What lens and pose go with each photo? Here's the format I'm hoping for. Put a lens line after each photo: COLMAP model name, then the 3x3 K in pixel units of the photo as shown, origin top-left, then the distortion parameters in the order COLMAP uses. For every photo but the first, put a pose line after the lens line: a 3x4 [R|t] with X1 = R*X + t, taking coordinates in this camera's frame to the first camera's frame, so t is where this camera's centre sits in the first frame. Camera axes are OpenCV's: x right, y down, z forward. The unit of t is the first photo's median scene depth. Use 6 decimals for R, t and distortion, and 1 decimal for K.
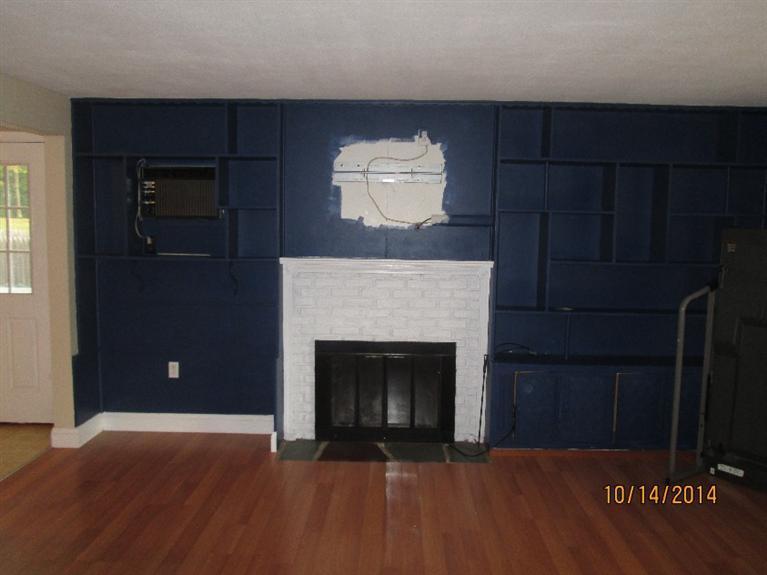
lens RADIAL K [[640.5, 0, 383.5], [0, 640.5, 287.5], [0, 0, 1]] dist [-0.039160, -0.005572]
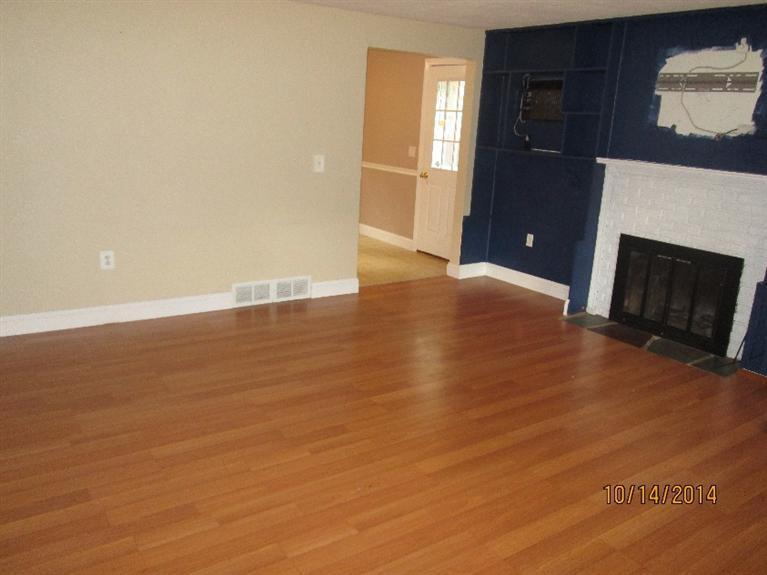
lens RADIAL K [[640.5, 0, 383.5], [0, 640.5, 287.5], [0, 0, 1]] dist [-0.039160, -0.005572]
pose [[0.585880, 0.223707, -0.778910, 0.564617], [-0.116653, 0.974415, 0.192114, 0.007399], [0.801958, -0.021693, 0.596986, -0.024139]]
